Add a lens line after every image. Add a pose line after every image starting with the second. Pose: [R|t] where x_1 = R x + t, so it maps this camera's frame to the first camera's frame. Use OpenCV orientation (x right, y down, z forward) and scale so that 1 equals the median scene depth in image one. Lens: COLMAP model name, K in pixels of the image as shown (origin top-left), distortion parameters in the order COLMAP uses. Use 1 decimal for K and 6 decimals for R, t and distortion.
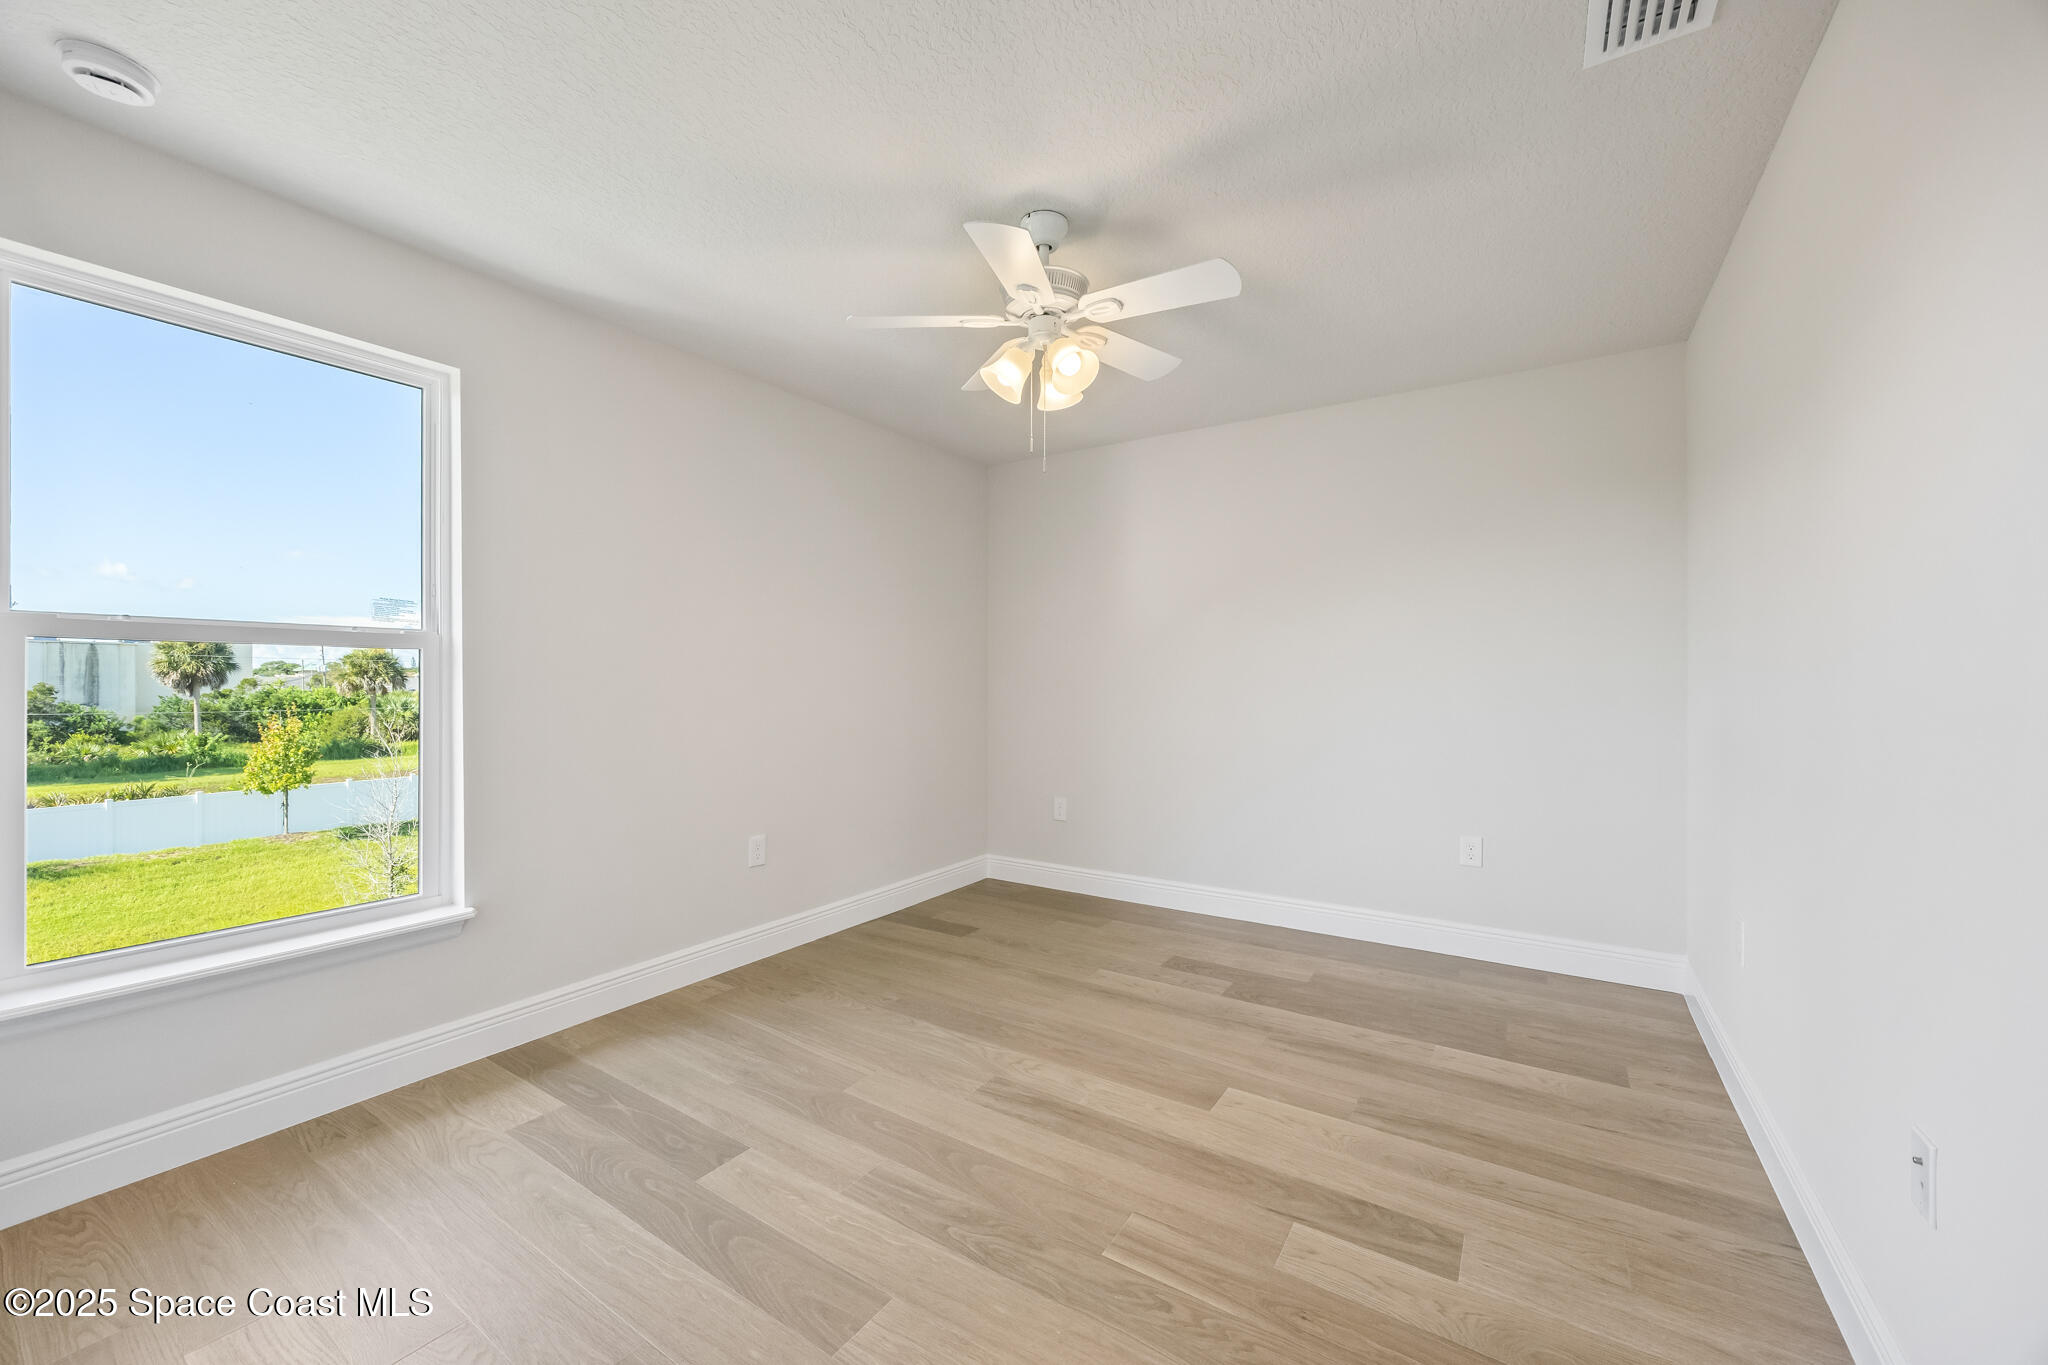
lens RADIAL K [[791.1, 0, 1018.2], [0, 791.1, 685.4], [0, 0, 1]] dist [0.000203, 0.000055]
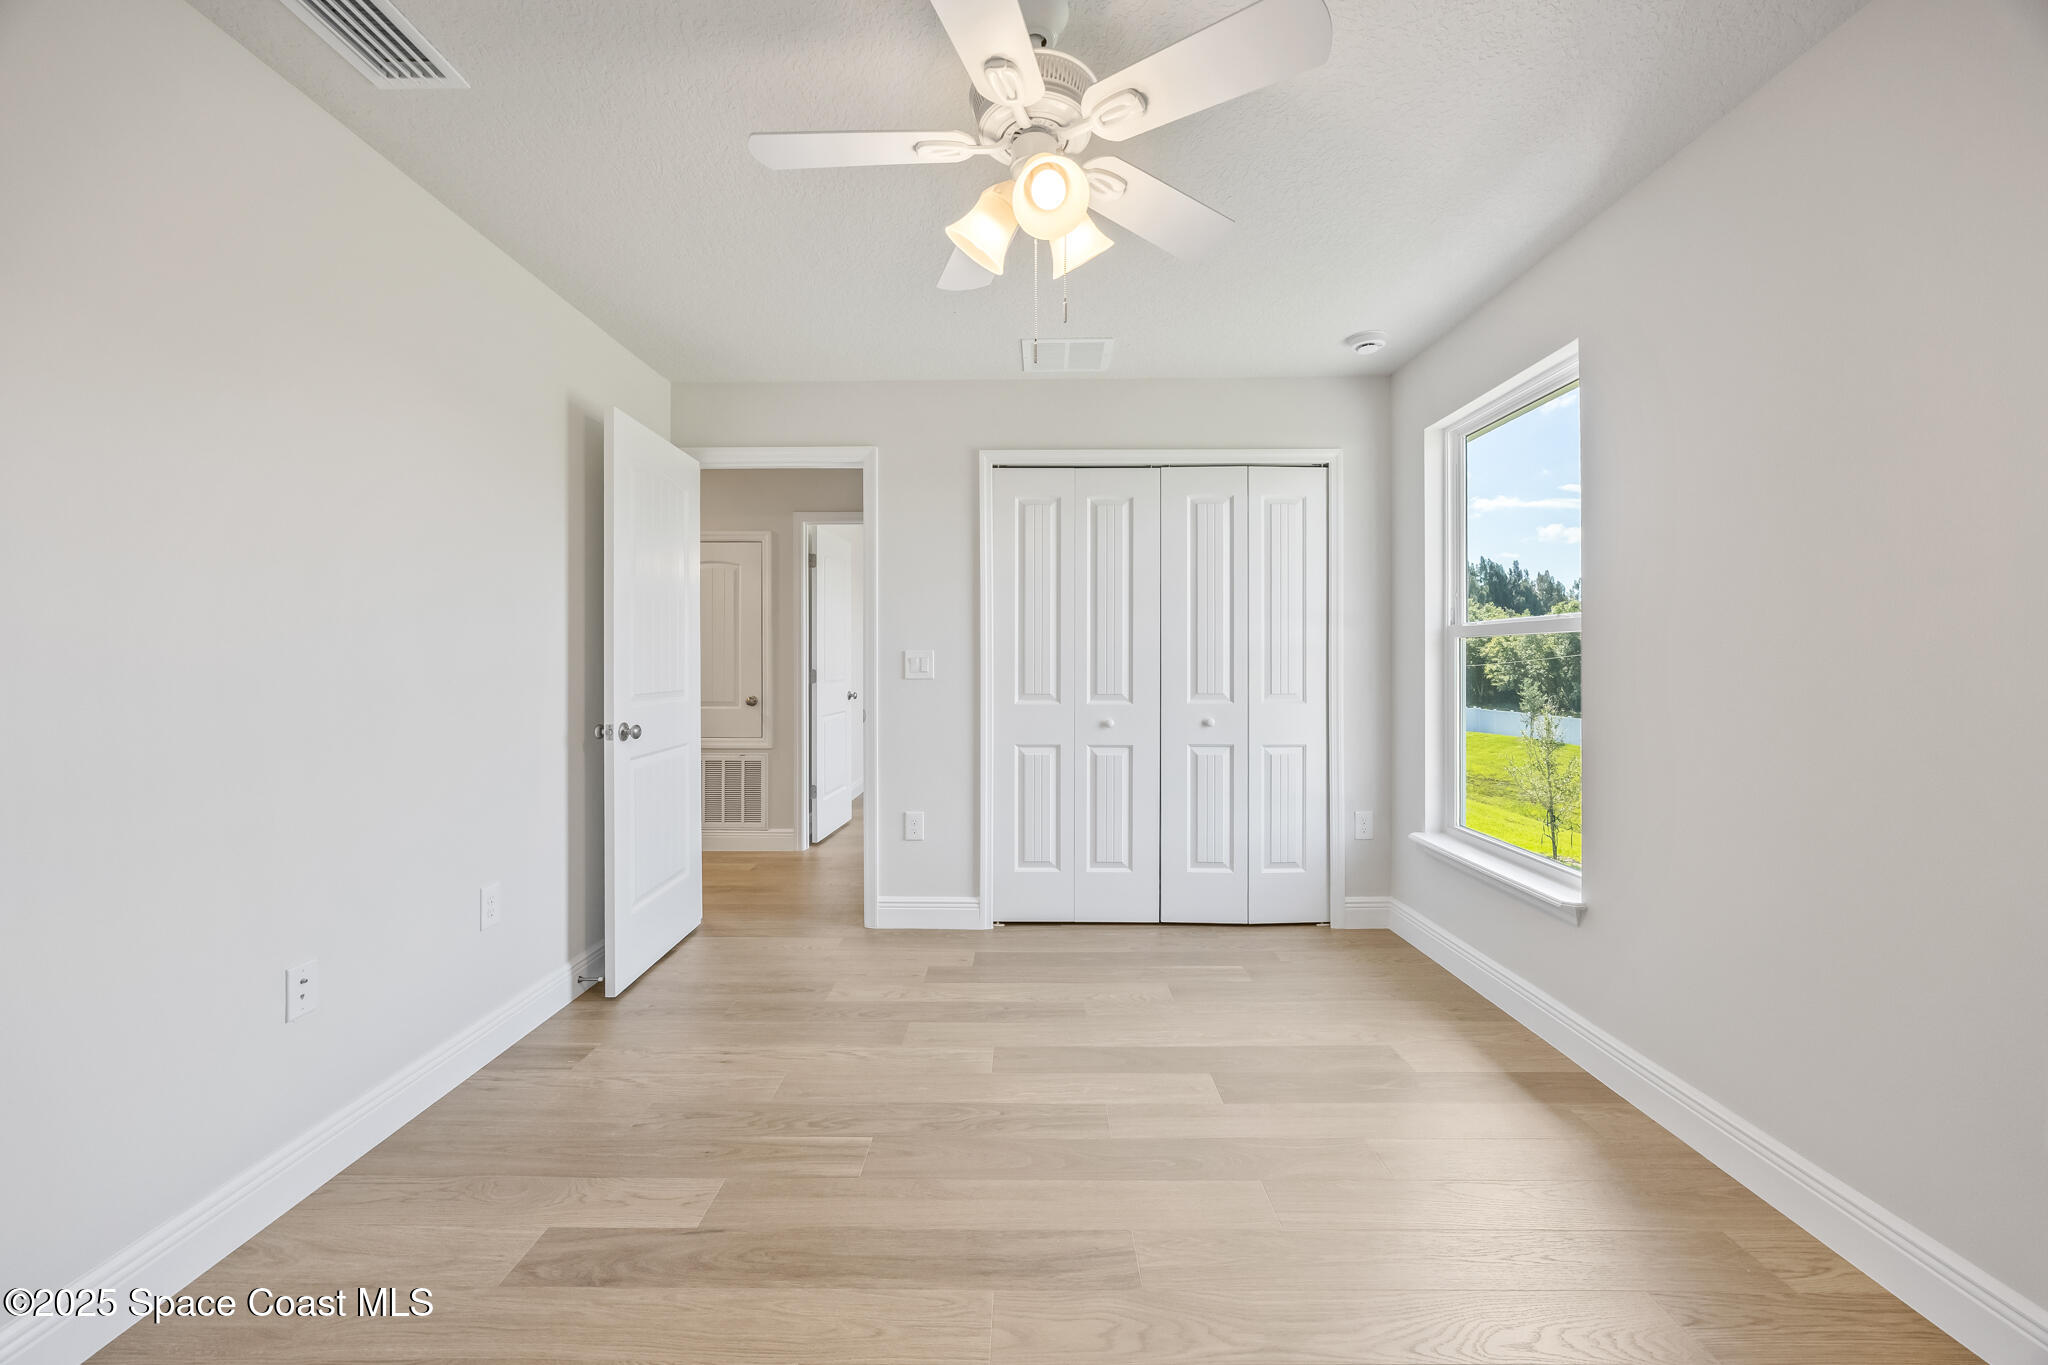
lens RADIAL K [[807.1, 0, 1024.0], [0, 807.1, 682.5], [0, 0, 1]] dist [0.007299, -0.000011]
pose [[-0.841487, 0.015012, -0.540069, 0.523703], [0.000430, 0.999632, 0.027118, -0.009502], [0.540278, 0.022587, -0.841183, 1.979859]]
